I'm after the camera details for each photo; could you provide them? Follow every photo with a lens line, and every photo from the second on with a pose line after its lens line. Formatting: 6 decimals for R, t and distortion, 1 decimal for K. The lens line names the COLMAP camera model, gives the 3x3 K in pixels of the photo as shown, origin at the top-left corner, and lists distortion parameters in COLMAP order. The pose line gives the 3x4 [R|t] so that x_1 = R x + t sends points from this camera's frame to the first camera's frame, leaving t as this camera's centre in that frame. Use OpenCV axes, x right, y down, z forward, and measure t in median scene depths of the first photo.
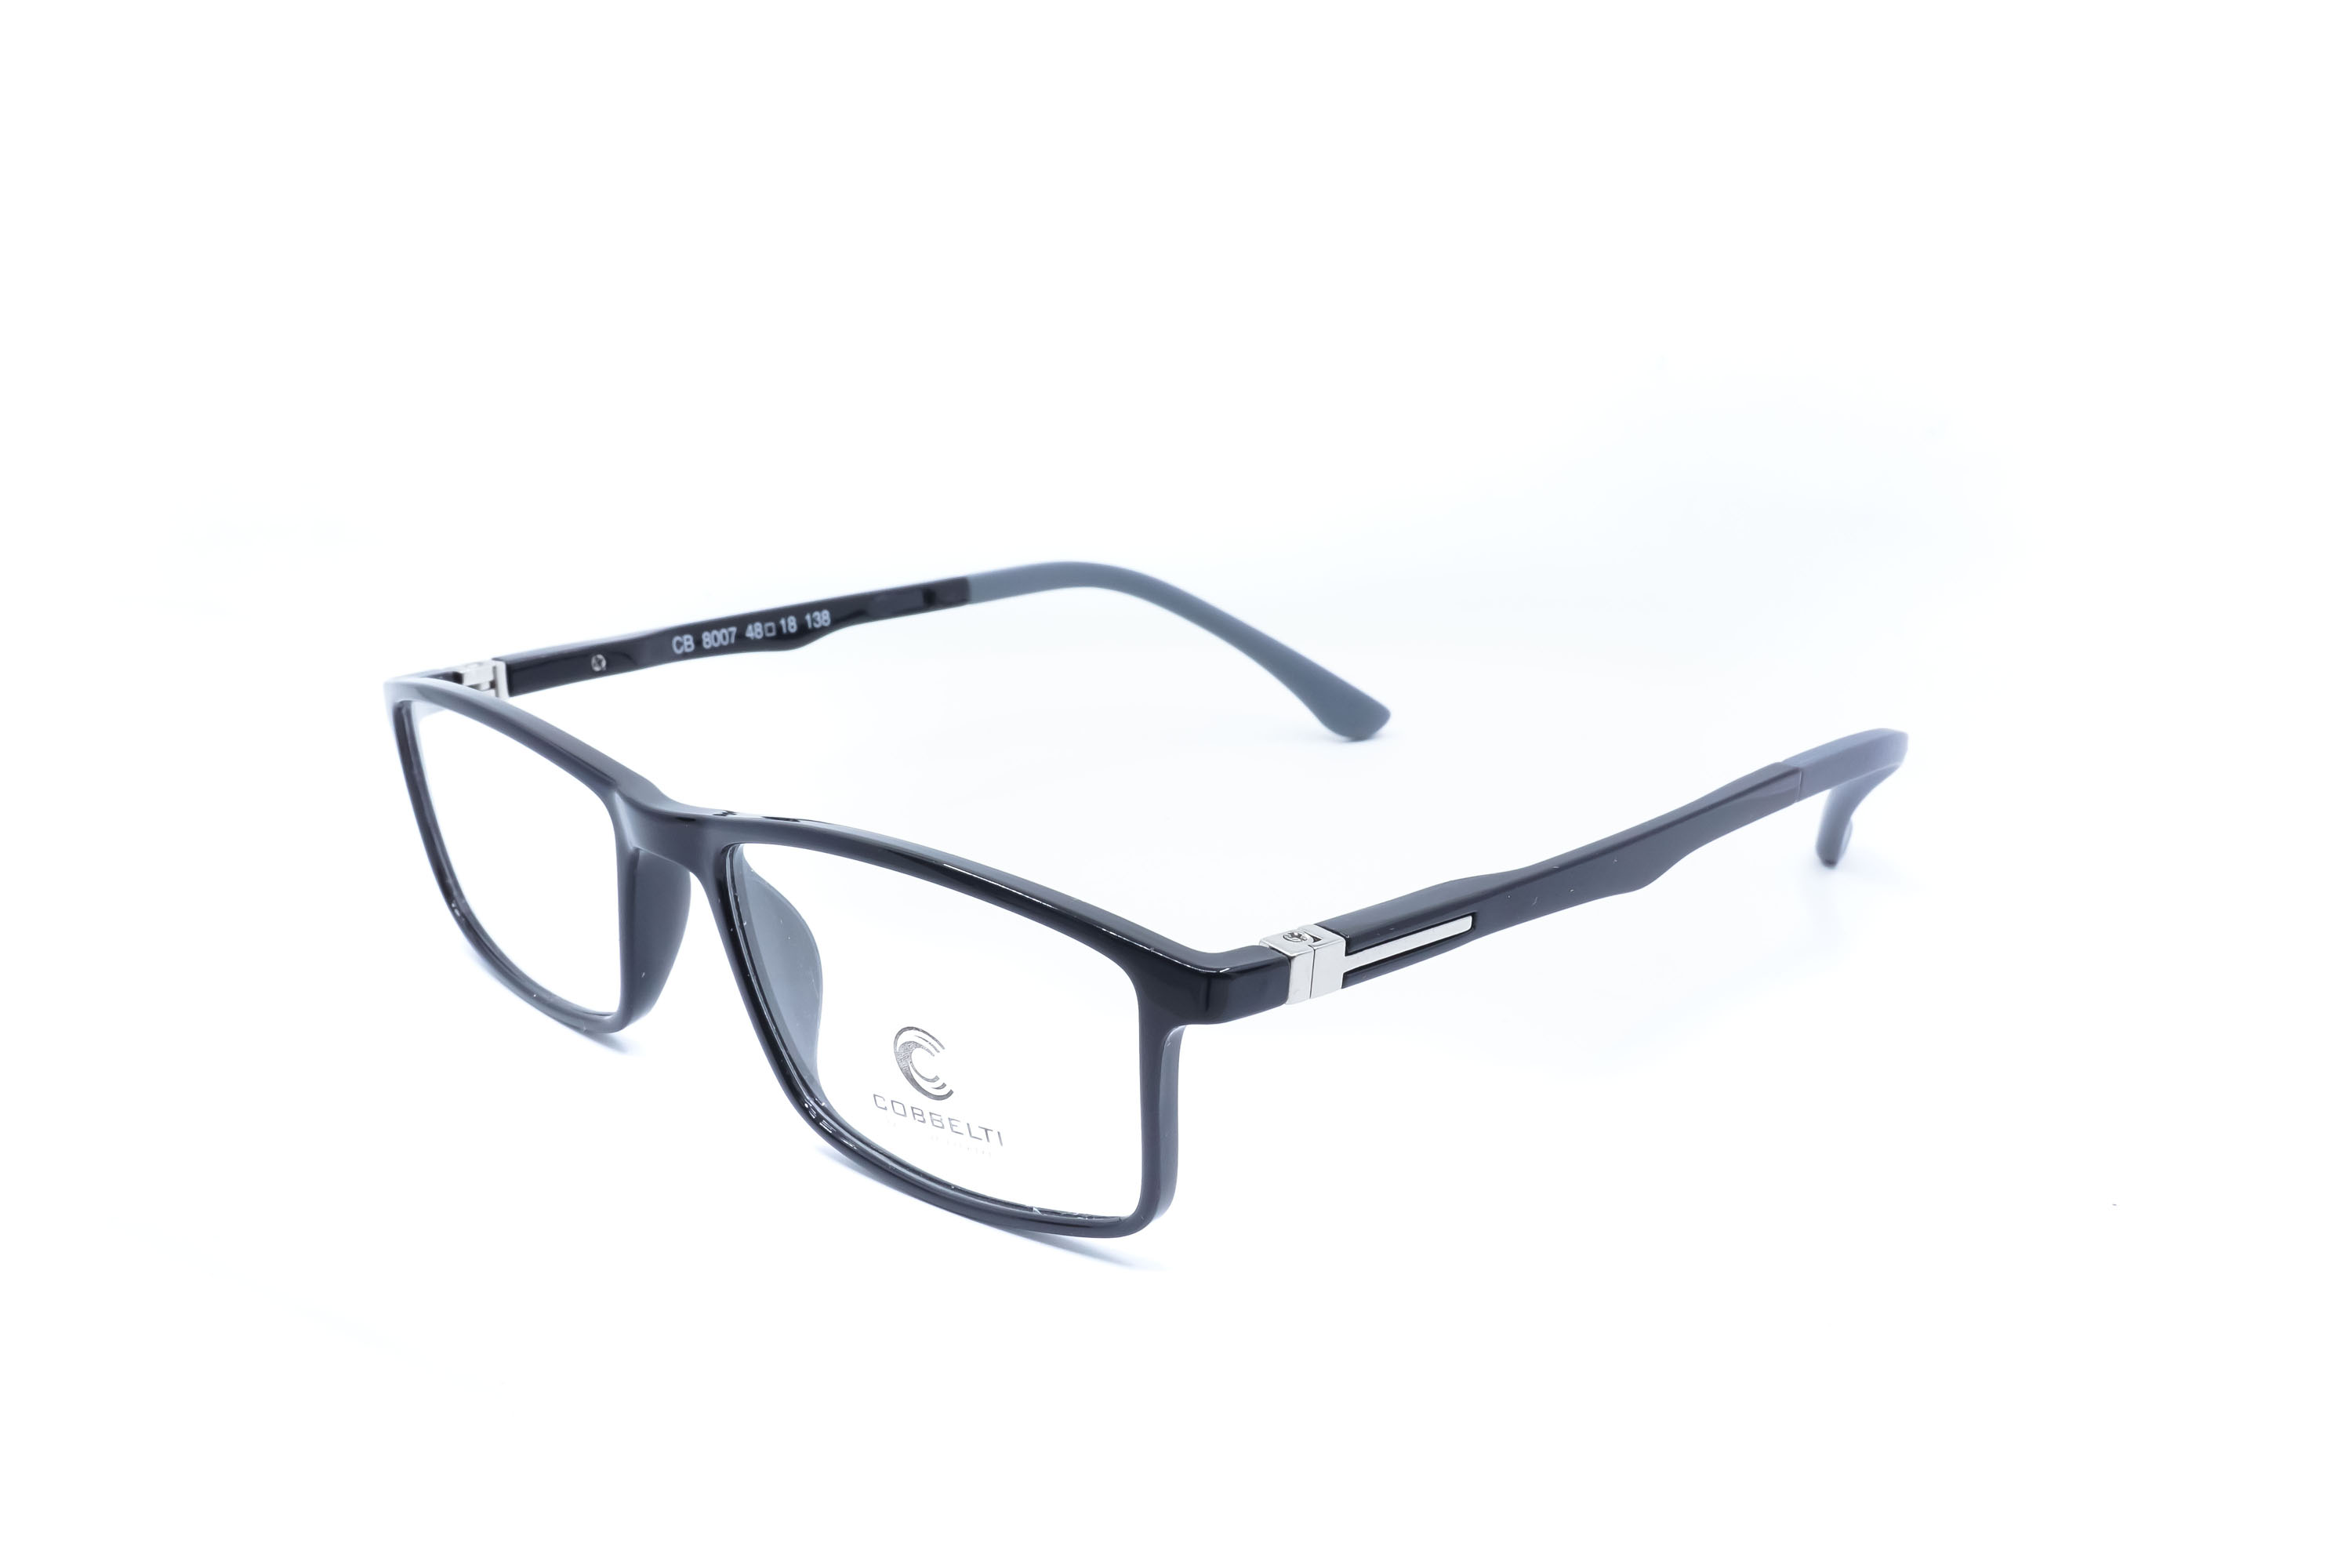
lens RADIAL K [[2622.4, 0, 1214.7], [0, 2622.4, 784.1], [0, 0, 1]] dist [0.060921, -0.002422]
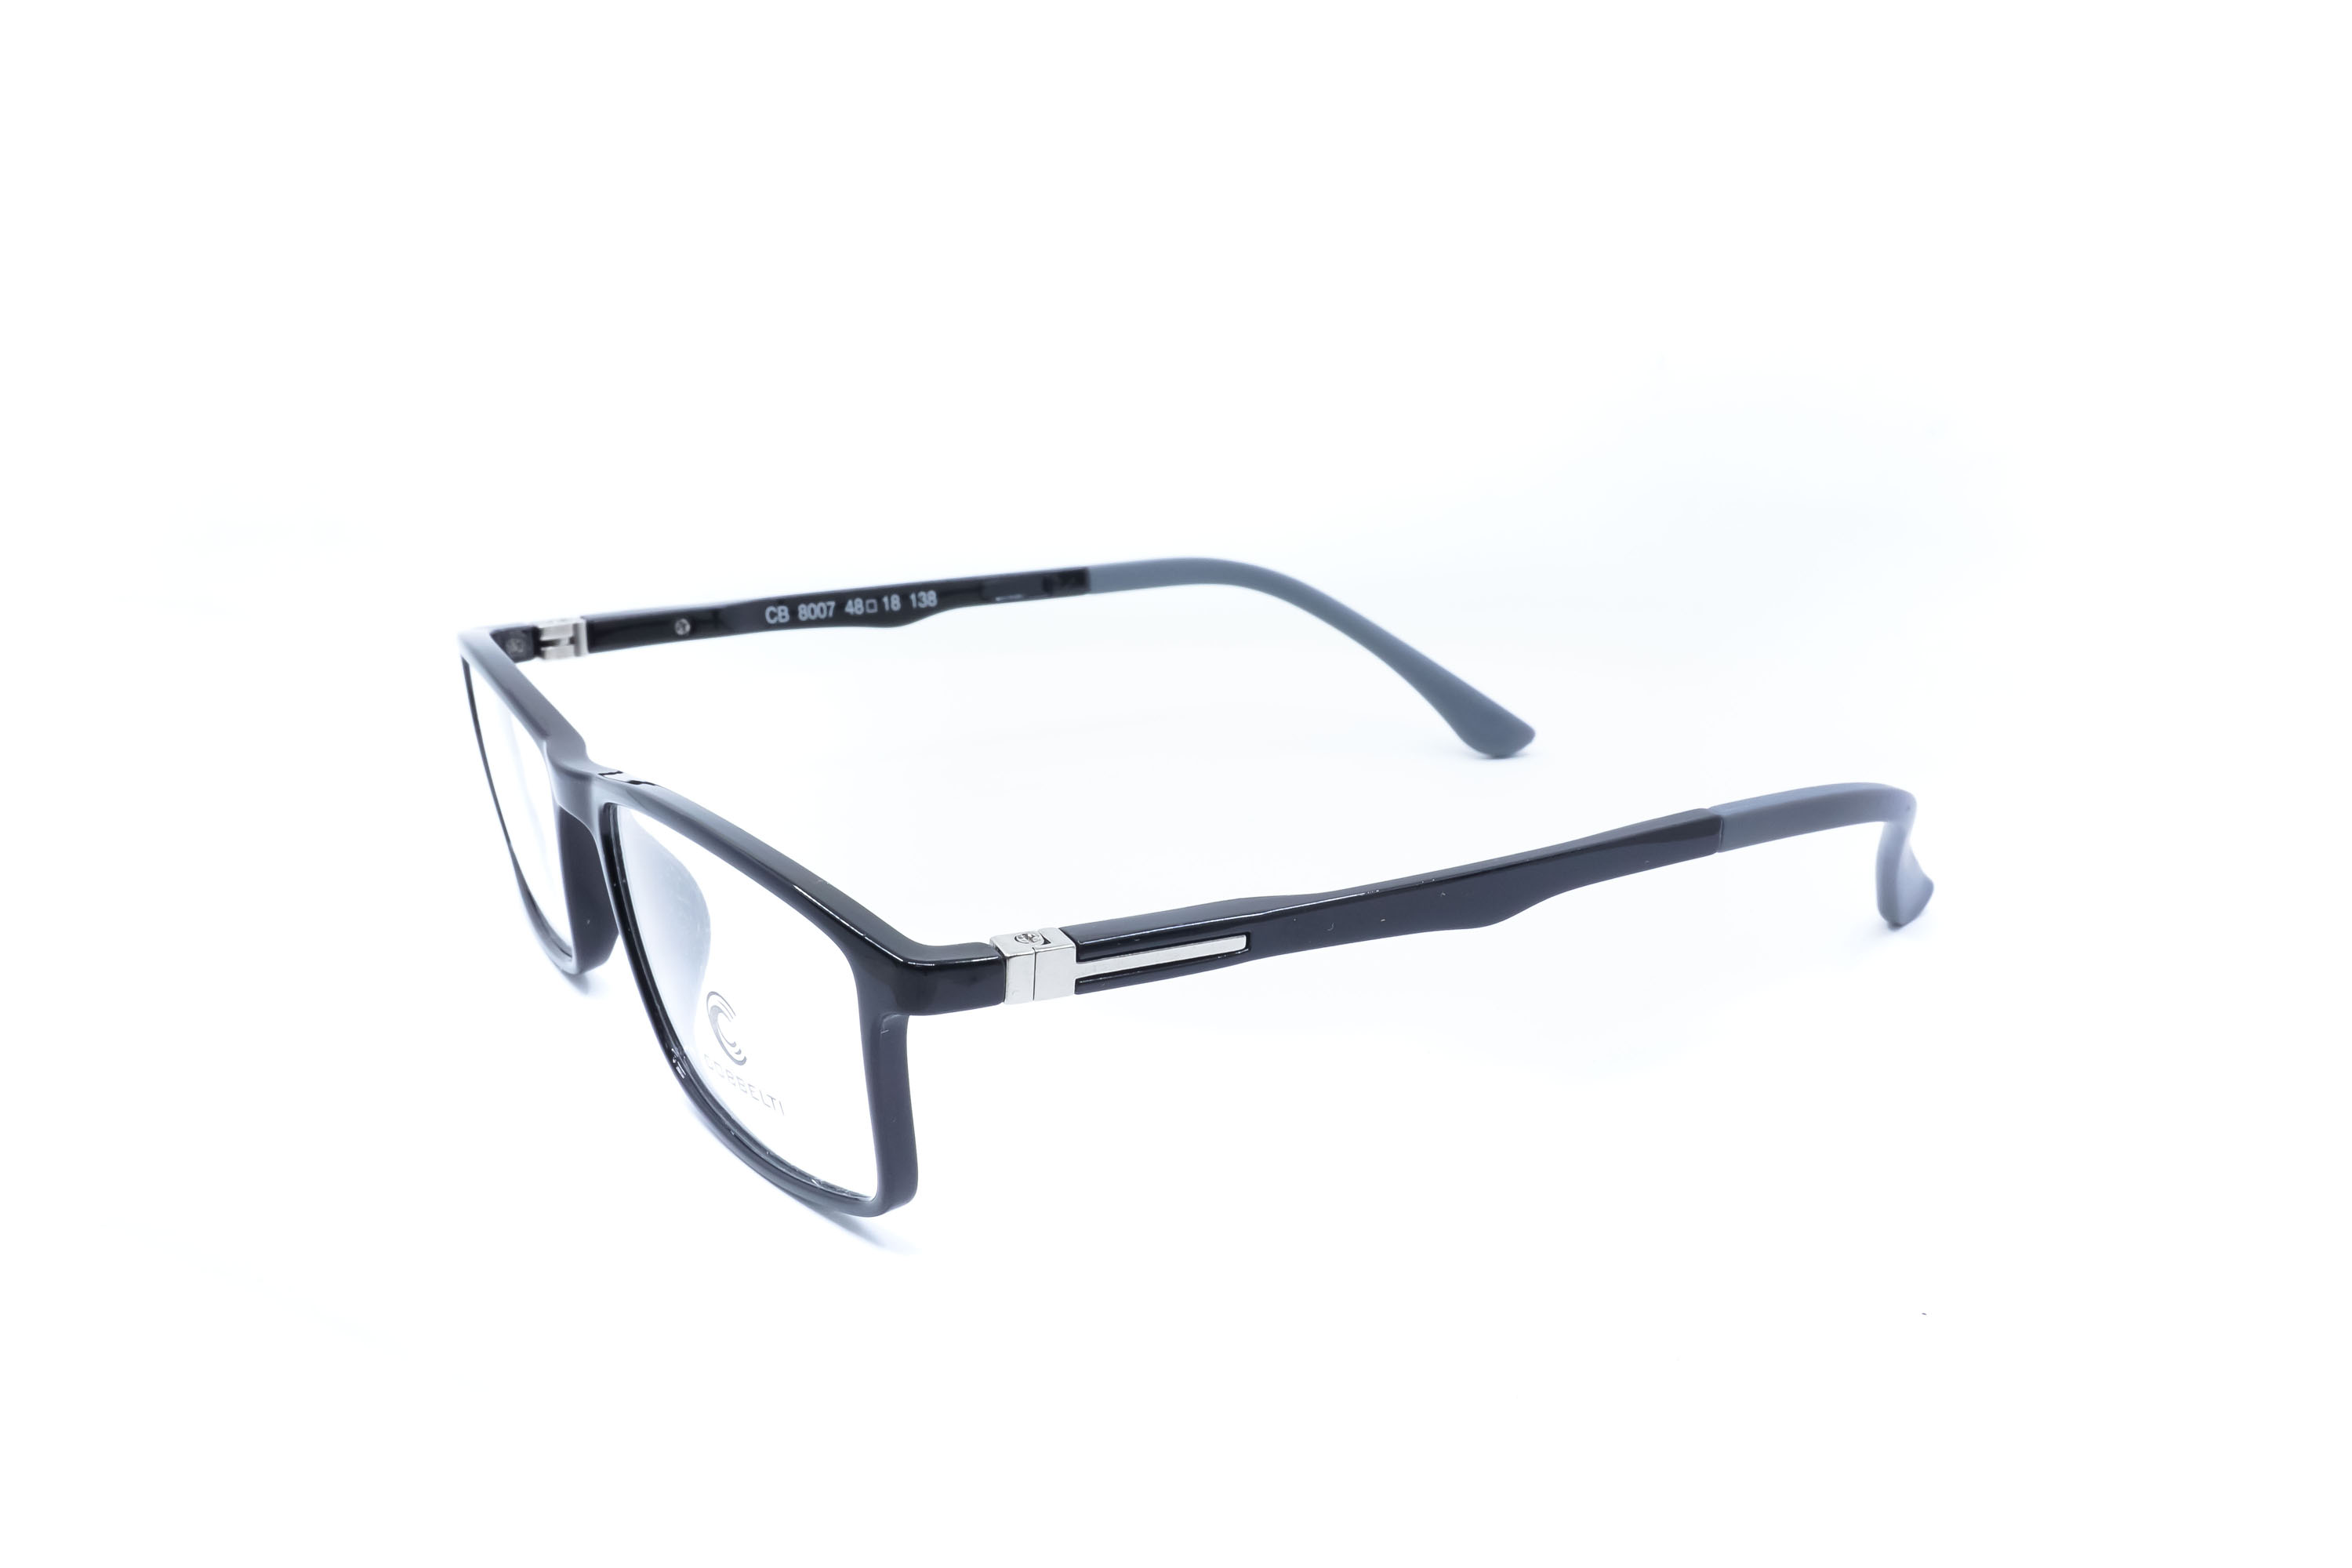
lens RADIAL K [[2622.4, 0, 1214.7], [0, 2622.4, 784.1], [0, 0, 1]] dist [0.060921, -0.002422]
pose [[0.964793, 0.080143, -0.250502, 0.233554], [-0.079530, 0.996753, 0.012588, -0.012939], [0.250698, 0.007778, 0.968034, 0.029319]]
